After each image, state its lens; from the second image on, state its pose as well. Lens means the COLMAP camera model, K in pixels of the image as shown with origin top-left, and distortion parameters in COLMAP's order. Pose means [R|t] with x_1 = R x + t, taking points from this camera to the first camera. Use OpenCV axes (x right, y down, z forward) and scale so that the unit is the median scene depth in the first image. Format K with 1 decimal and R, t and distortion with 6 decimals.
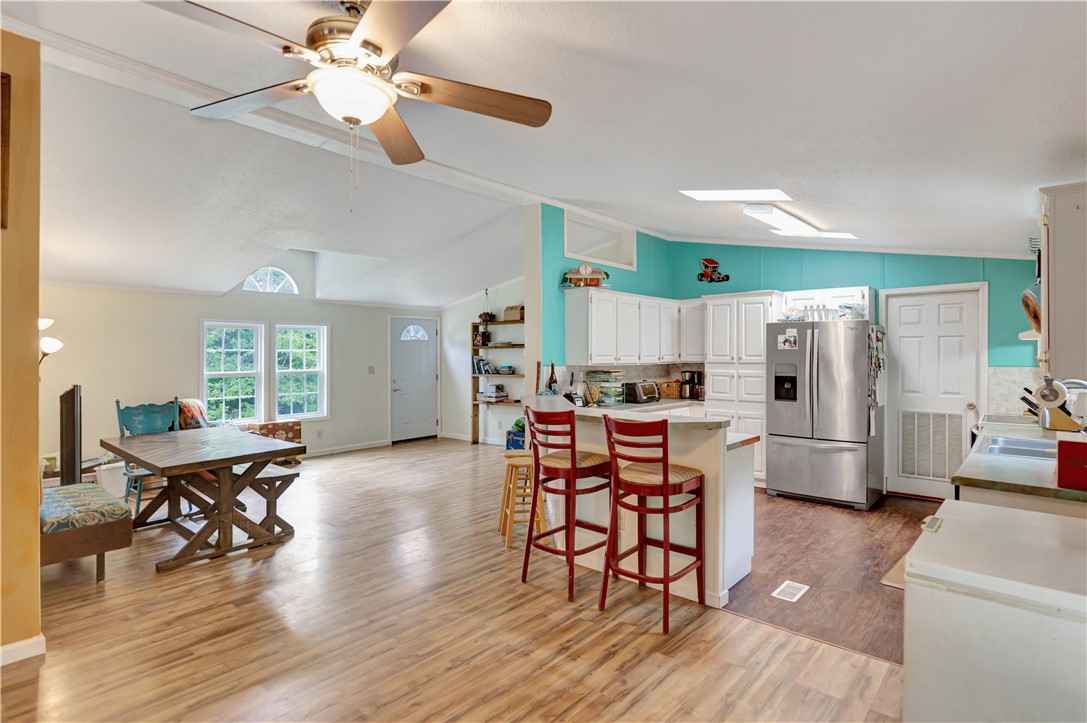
lens RADIAL K [[549.9, 0, 553.9], [0, 549.9, 351.6], [0, 0, 1]] dist [-0.002667, 0.000271]
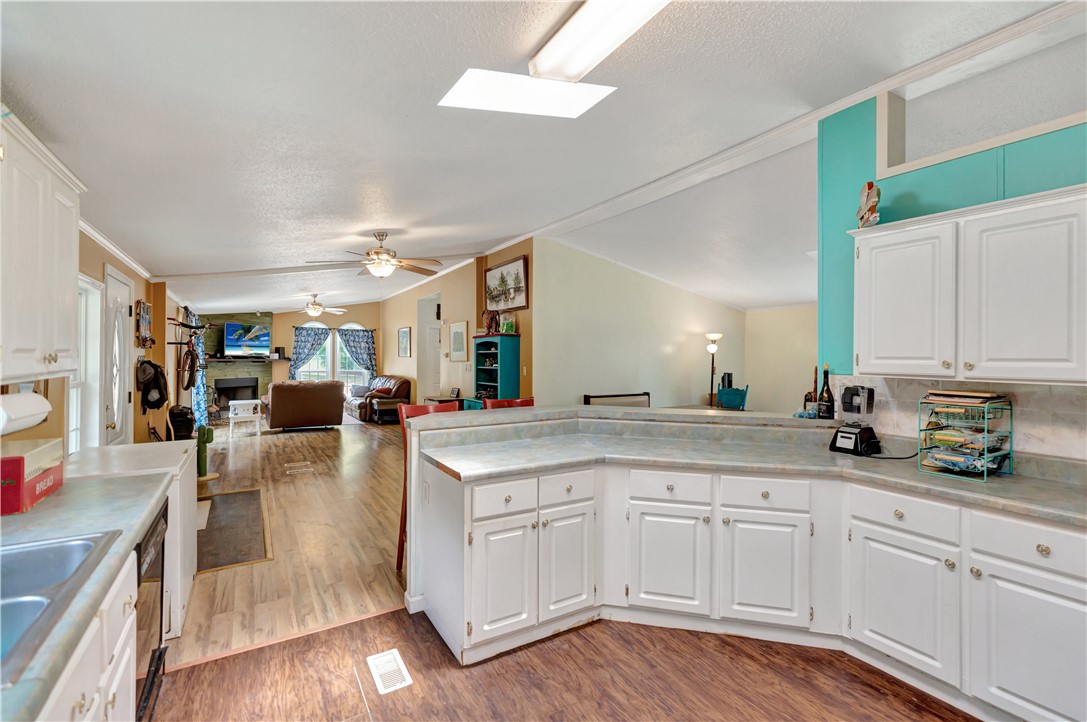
lens RADIAL K [[490.3, 0, 547.8], [0, 490.3, 358.0], [0, 0, 1]] dist [0.007822, -0.001574]
pose [[-0.303867, 0.000395, -0.952714, 0.524891], [0.001927, 0.999998, -0.000201, 0.006018], [0.952713, -0.001897, -0.303867, 0.737780]]
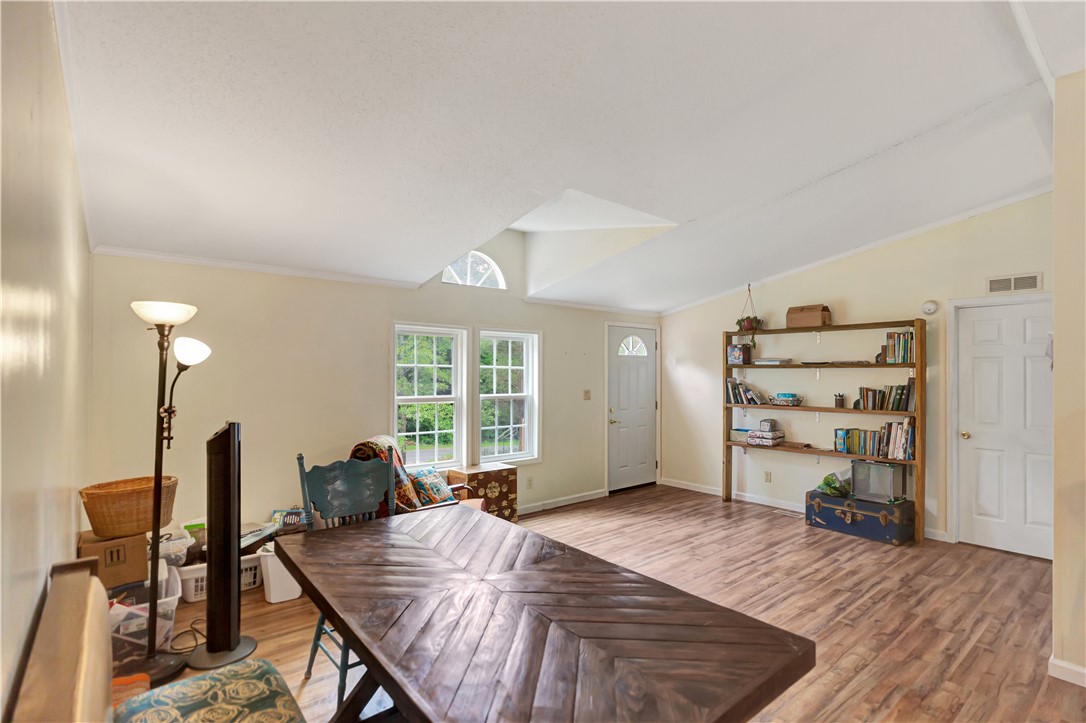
lens RADIAL K [[512.5, 0, 551.2], [0, 512.5, 373.8], [0, 0, 1]] dist [-0.002640, 0.000876]
pose [[0.987722, 0.015073, -0.155491, -0.370610], [-0.014368, 0.999881, 0.005656, 0.002156], [0.155558, -0.003353, 0.987821, 0.422282]]
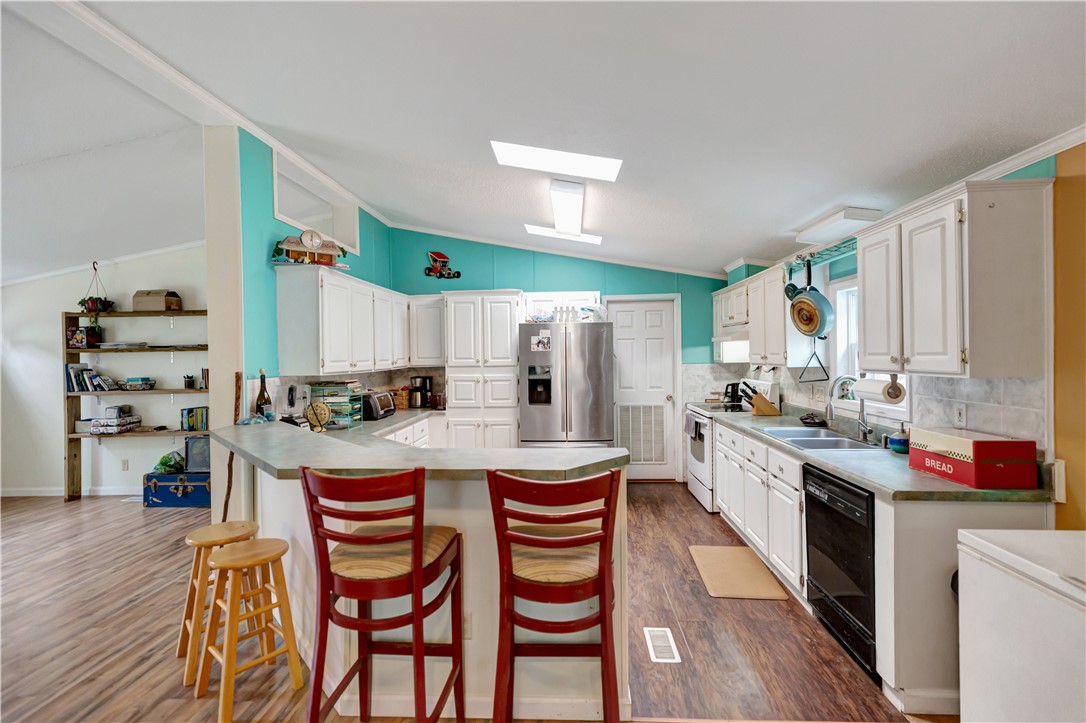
lens RADIAL K [[489.9, 0, 550.4], [0, 489.9, 353.3], [0, 0, 1]] dist [0.007822, -0.001574]
pose [[0.787157, -0.009339, 0.616682, -0.079753], [0.008881, 0.999953, 0.003807, -0.002699], [-0.616689, 0.002480, 0.787203, 0.271638]]
